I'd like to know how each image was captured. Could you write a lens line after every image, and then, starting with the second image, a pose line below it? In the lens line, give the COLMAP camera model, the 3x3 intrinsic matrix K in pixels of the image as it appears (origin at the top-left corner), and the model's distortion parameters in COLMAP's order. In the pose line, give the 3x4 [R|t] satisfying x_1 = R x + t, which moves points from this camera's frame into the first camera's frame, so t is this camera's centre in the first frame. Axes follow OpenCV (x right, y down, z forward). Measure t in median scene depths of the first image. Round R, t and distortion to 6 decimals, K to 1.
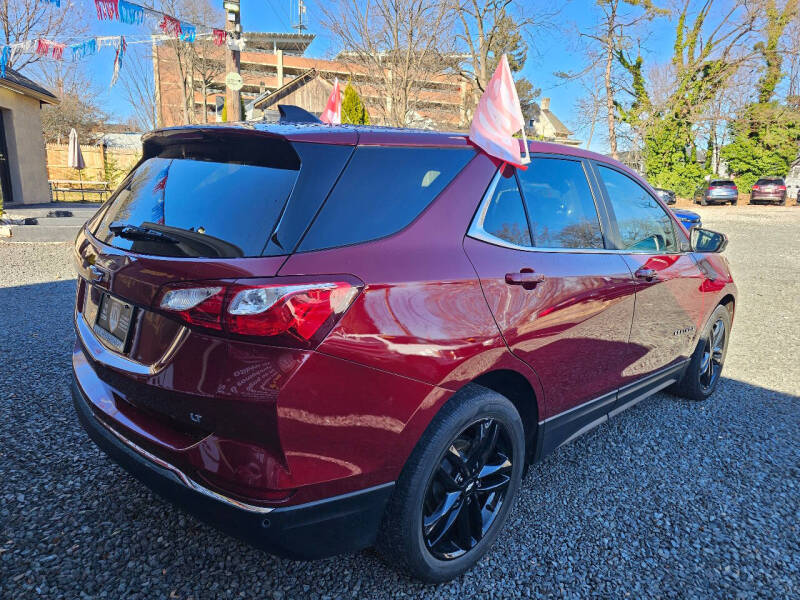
lens RADIAL K [[539.1, 0, 399.8], [0, 539.1, 303.6], [0, 0, 1]] dist [0.043257, -0.032235]
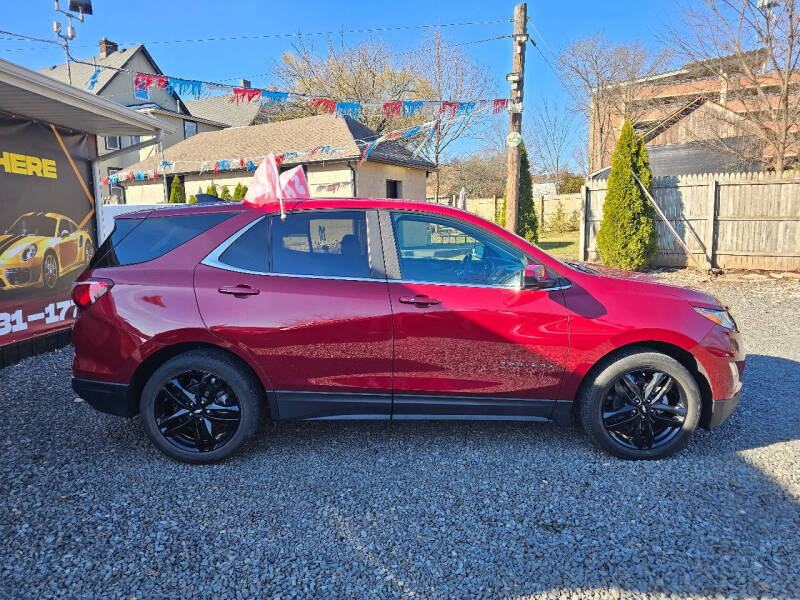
lens RADIAL K [[539.1, 0, 395.2], [0, 539.1, 295.4], [0, 0, 1]] dist [0.043257, -0.032235]
pose [[0.711745, 0.046243, -0.700915, 0.837374], [-0.105721, 0.993517, -0.041807, -0.006785], [0.694437, 0.103857, 0.712019, 0.092539]]
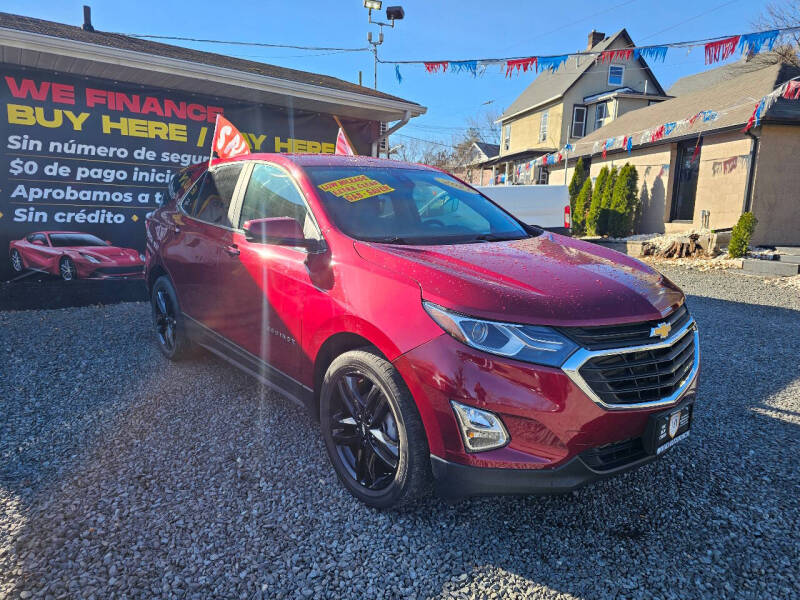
lens RADIAL K [[539.1, 0, 407.4], [0, 539.1, 301.5], [0, 0, 1]] dist [0.043257, -0.032235]
pose [[-0.056559, 0.131503, -0.989701, 1.063489], [-0.243653, 0.959497, 0.141414, -0.125588], [0.968212, 0.249142, -0.022227, 0.957000]]
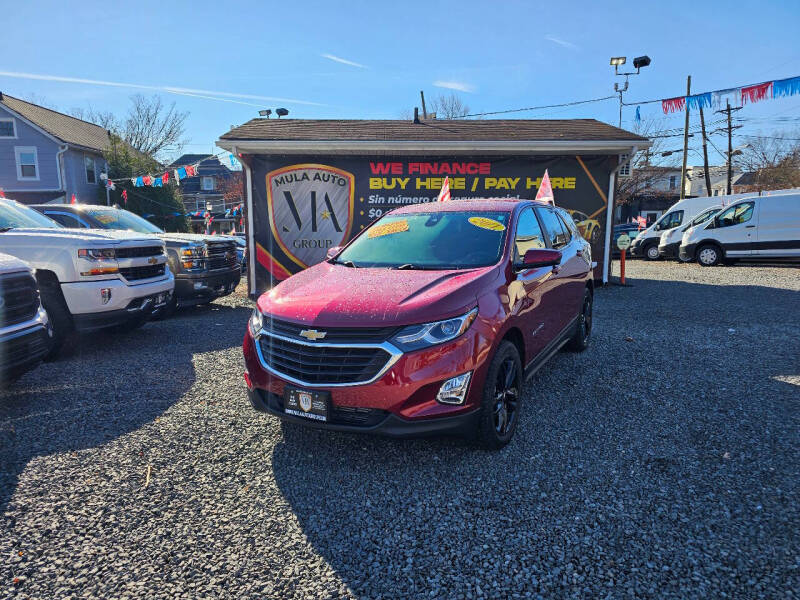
lens RADIAL K [[555.2, 0, 395.7], [0, 555.2, 303.6], [0, 0, 1]] dist [0.012704, 0.001988]
pose [[-0.610139, 0.087402, -0.787458, 1.640800], [-0.179378, 0.952850, 0.244746, -0.262045], [0.771721, 0.290582, -0.565693, 1.499283]]
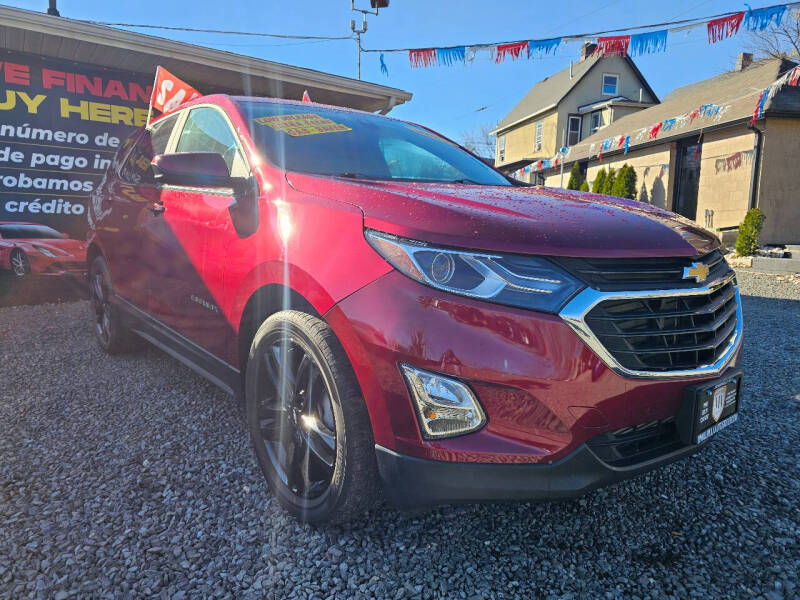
lens RADIAL K [[539.1, 0, 400.0], [0, 539.1, 293.8], [0, 0, 1]] dist [0.043257, -0.032235]
pose [[-0.065756, 0.089608, -0.993804, 0.929575], [-0.234265, 0.966736, 0.102667, -0.060990], [0.969946, 0.239564, -0.042577, 1.007197]]
